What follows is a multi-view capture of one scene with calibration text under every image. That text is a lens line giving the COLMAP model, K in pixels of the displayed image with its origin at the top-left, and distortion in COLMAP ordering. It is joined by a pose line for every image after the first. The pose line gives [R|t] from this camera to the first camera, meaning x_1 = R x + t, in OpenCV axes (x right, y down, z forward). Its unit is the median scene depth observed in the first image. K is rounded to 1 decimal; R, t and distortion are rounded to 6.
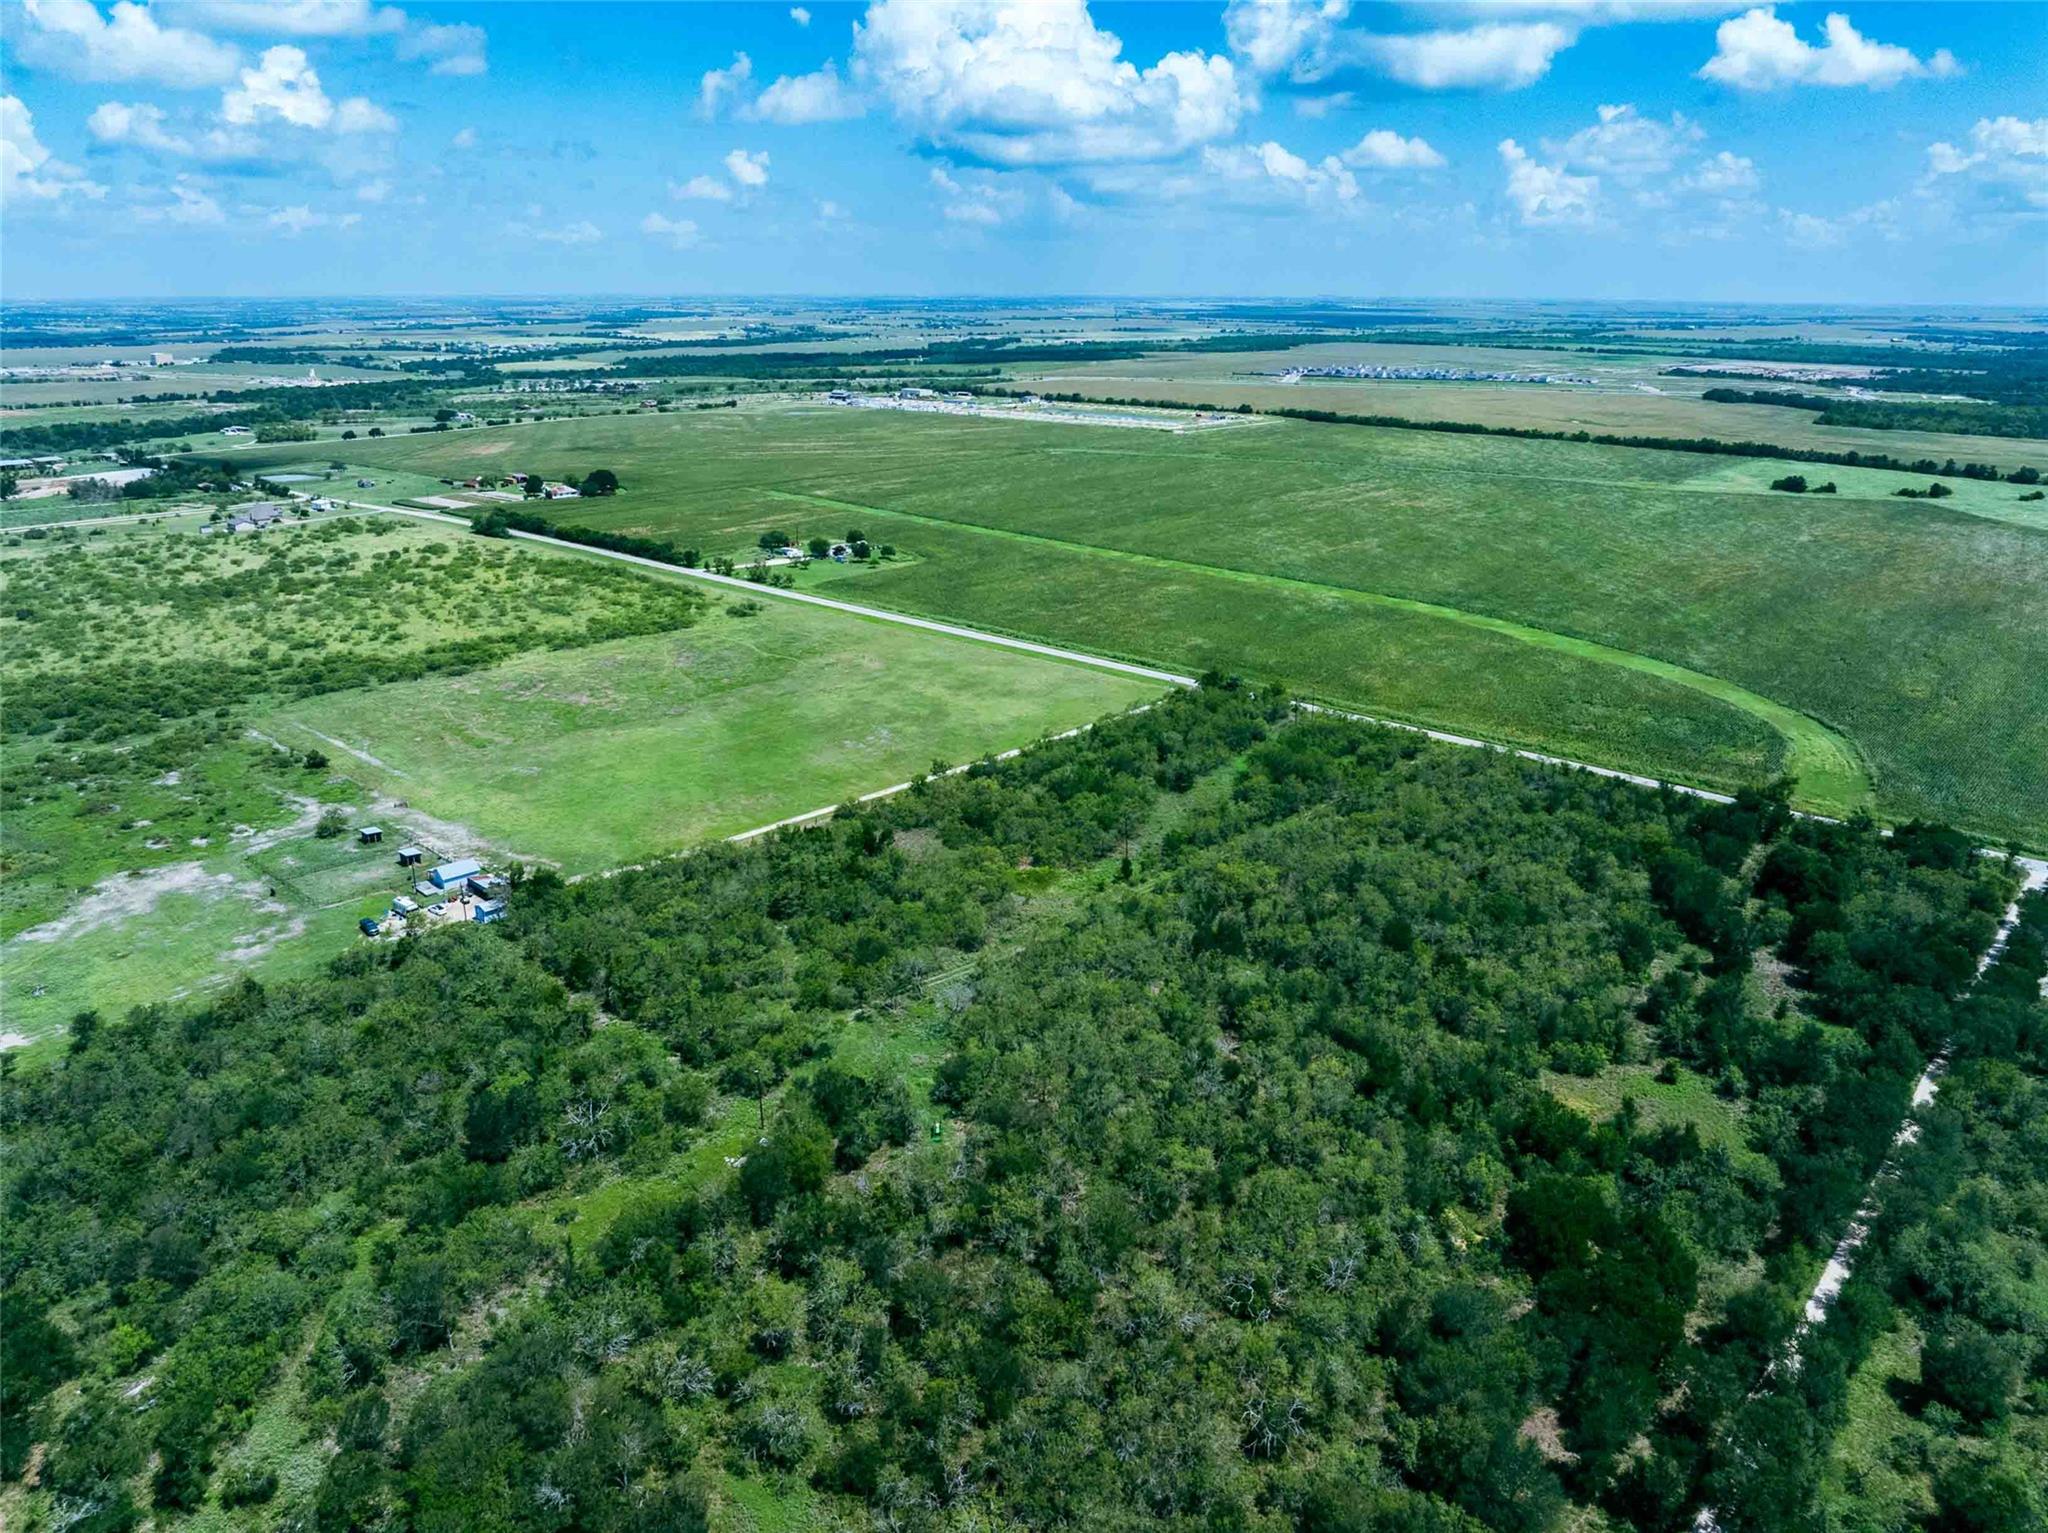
lens RADIAL K [[1437.6, 0, 1032.1], [0, 1437.6, 758.7], [0, 0, 1]] dist [-0.049315, 0.018663]
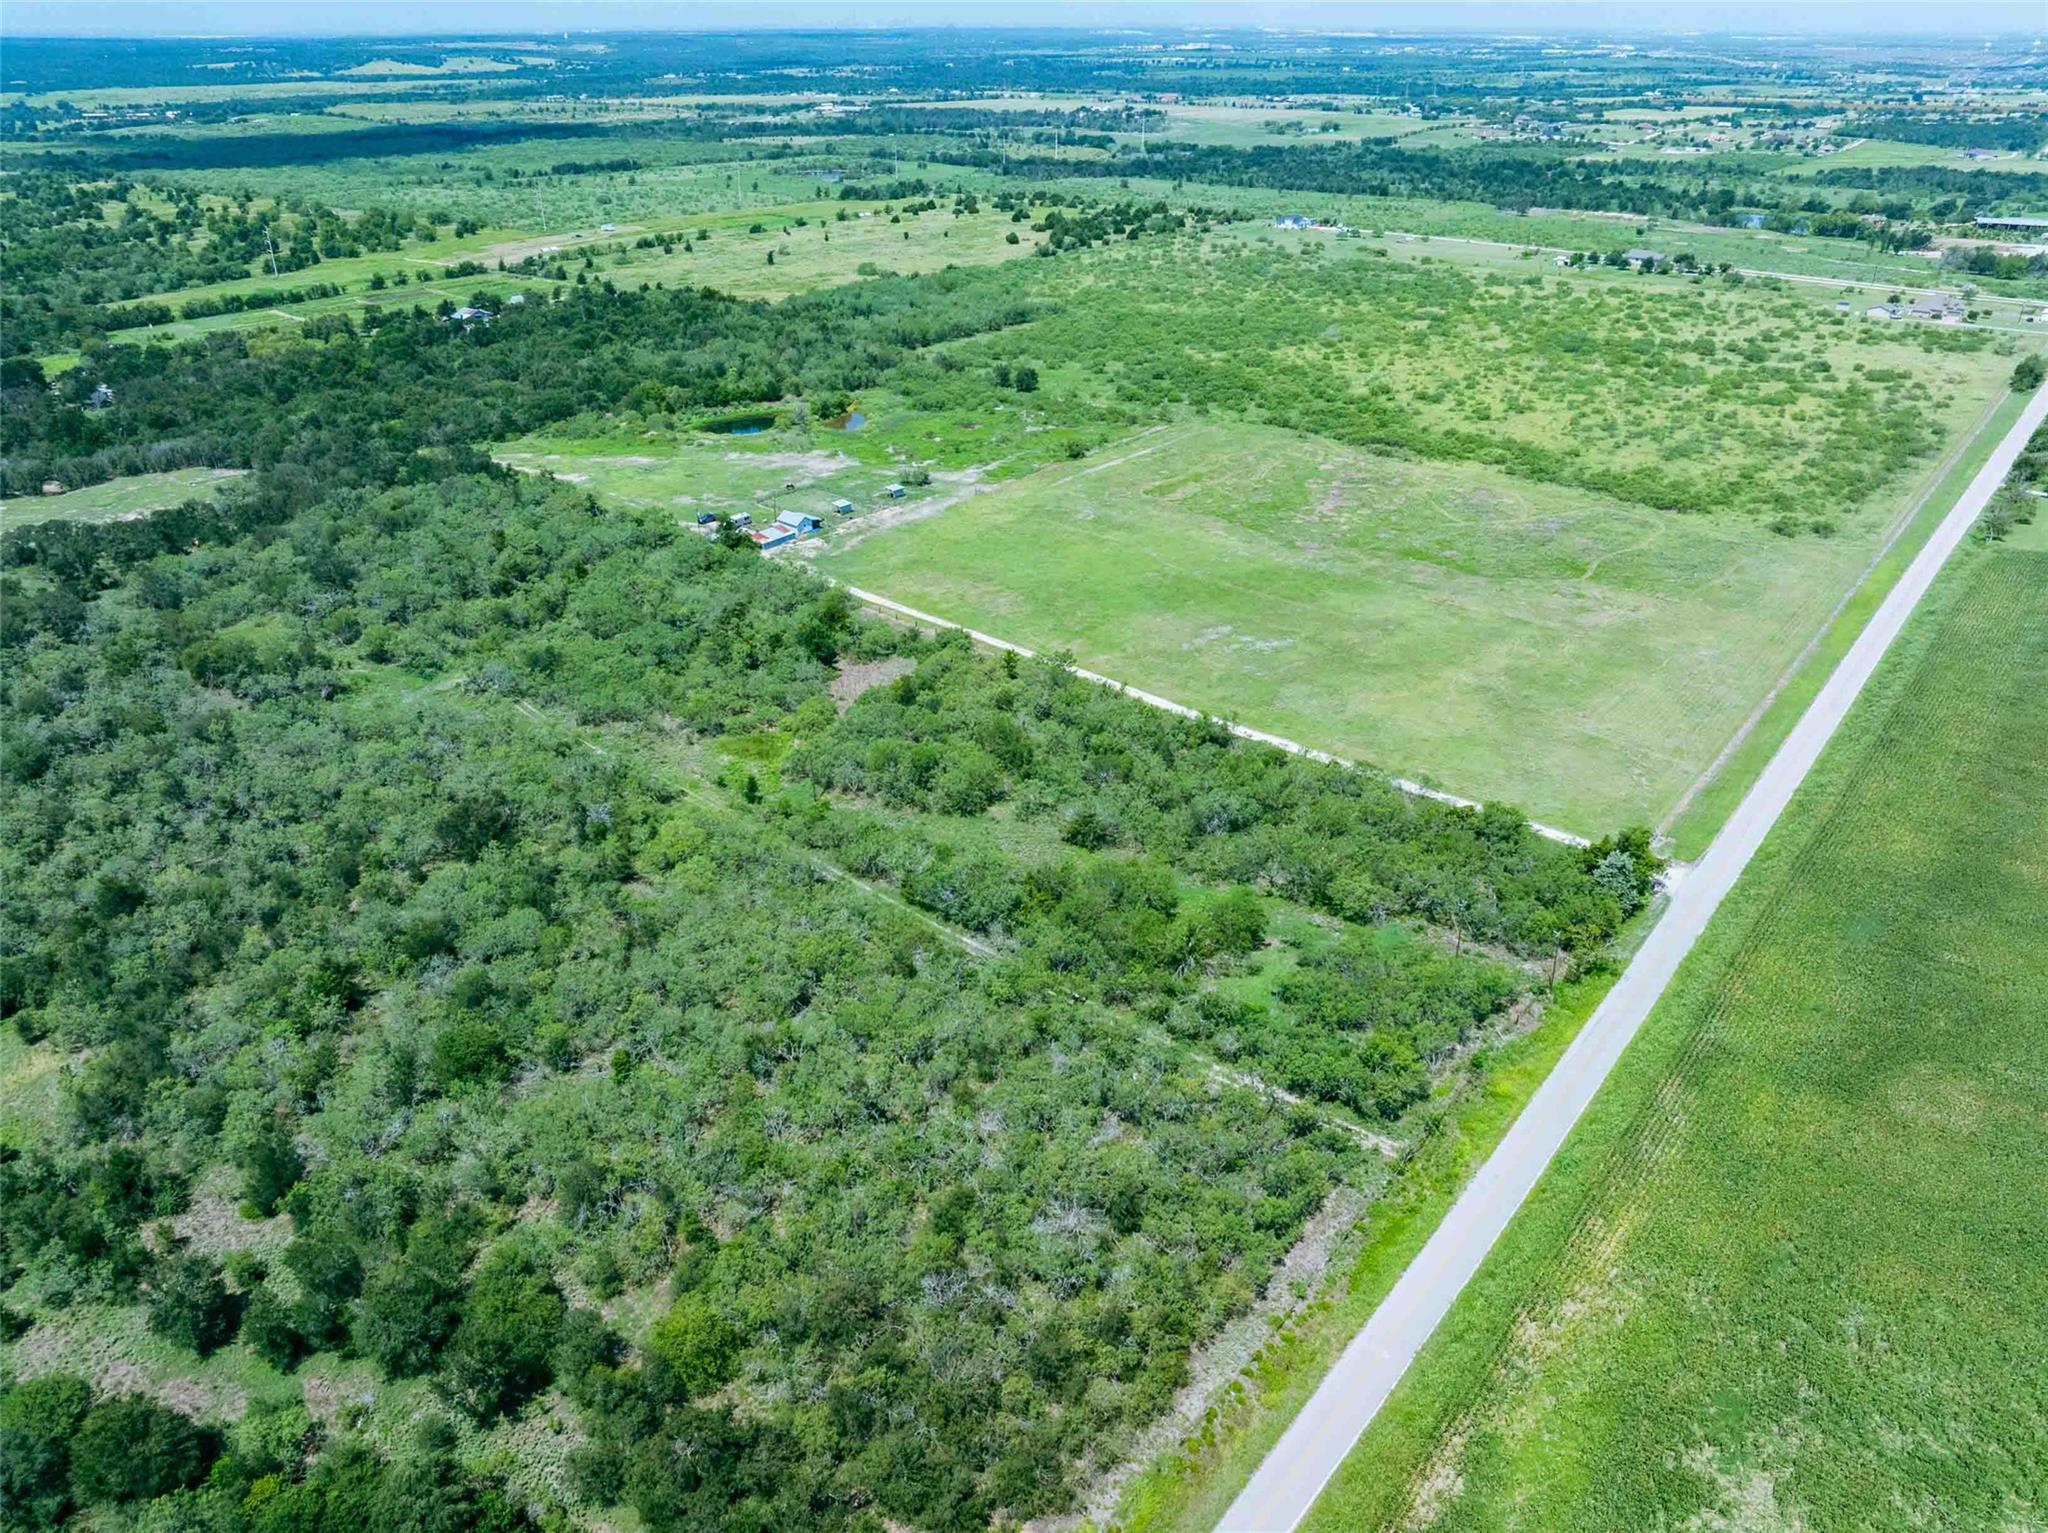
lens RADIAL K [[1451.6, 0, 1033.5], [0, 1451.6, 732.8], [0, 0, 1]] dist [-0.063109, 0.036090]
pose [[0.041281, 0.441760, -0.896183, 0.512368], [-0.311775, 0.857857, 0.408506, -0.215281], [0.949259, 0.262544, 0.173143, 0.657401]]
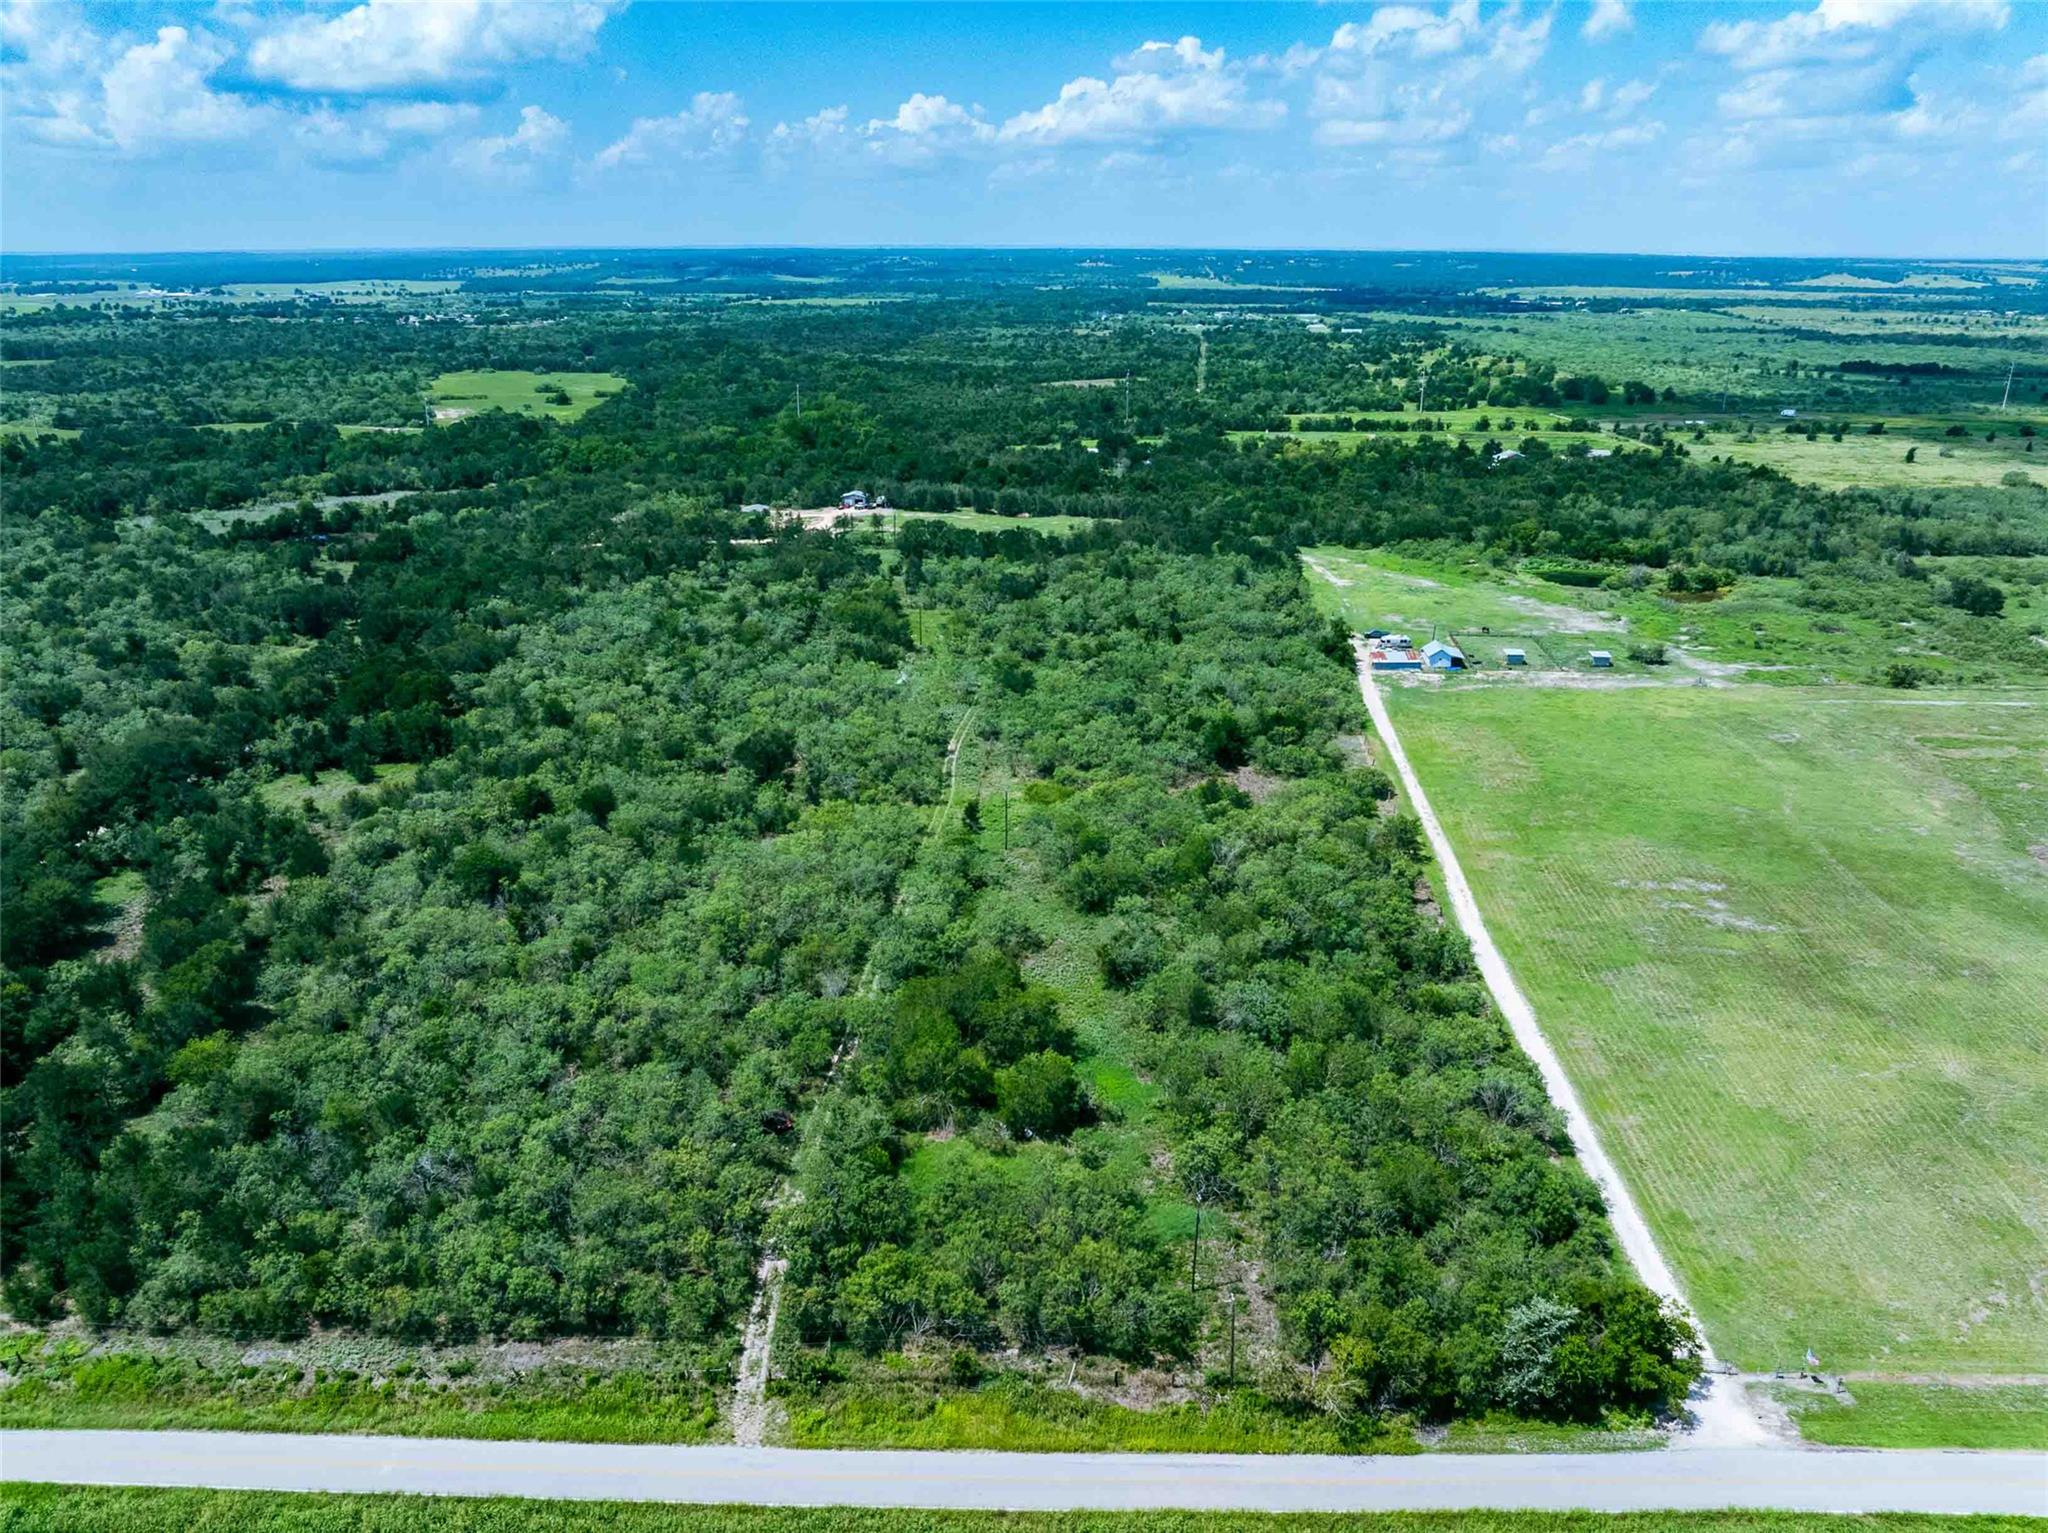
lens RADIAL K [[1451.6, 0, 1033.5], [0, 1451.6, 732.8], [0, 0, 1]] dist [-0.063109, 0.036090]
pose [[-0.769716, 0.202026, -0.605577, 0.335430], [-0.200440, 0.824153, 0.529713, -0.254526], [0.606104, 0.529110, -0.593869, 0.963129]]
